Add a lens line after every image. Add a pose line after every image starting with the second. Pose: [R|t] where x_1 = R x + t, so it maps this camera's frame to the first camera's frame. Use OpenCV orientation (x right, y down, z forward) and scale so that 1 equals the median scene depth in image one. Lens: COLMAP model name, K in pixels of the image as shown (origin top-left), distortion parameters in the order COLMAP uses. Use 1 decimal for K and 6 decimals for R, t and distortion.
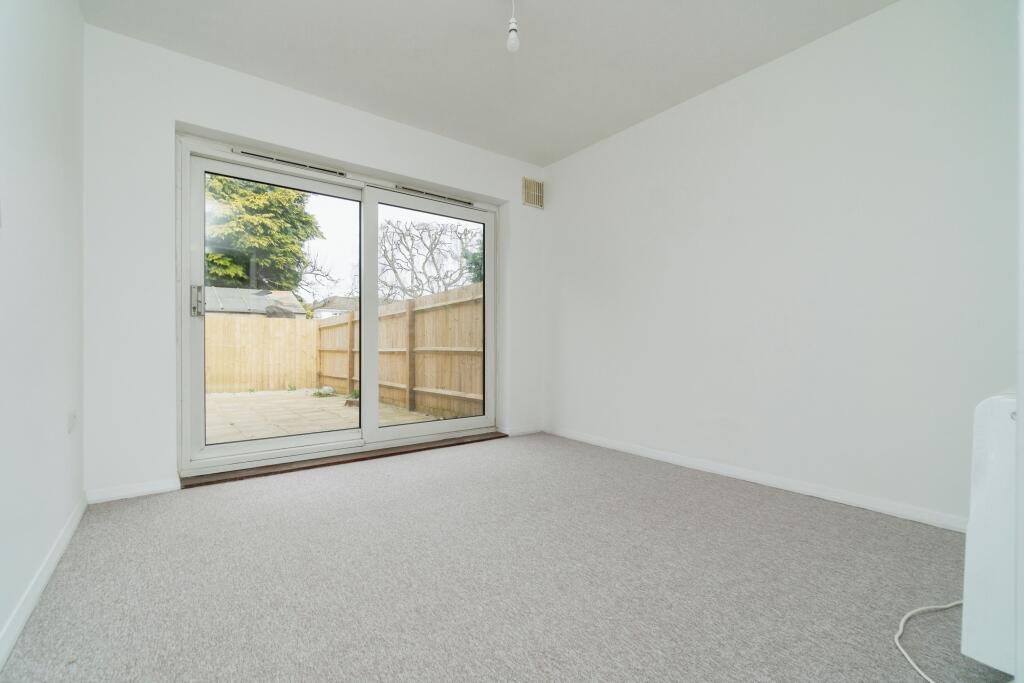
lens RADIAL K [[446.9, 0, 500.9], [0, 446.9, 340.2], [0, 0, 1]] dist [-0.000382, -0.000185]
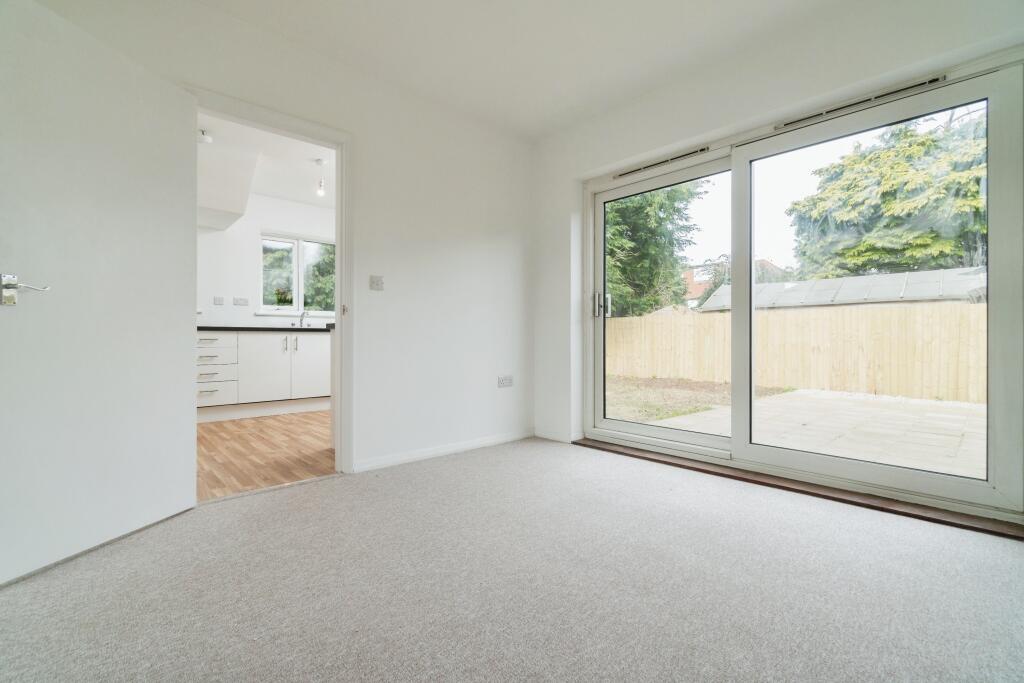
lens RADIAL K [[446.9, 0, 500.9], [0, 446.9, 340.2], [0, 0, 1]] dist [-0.000382, -0.000185]
pose [[0.090223, 0.007478, -0.995894, 0.147948], [0.005326, 0.999954, 0.007991, -0.000090], [0.995907, -0.006025, 0.090179, 0.150505]]
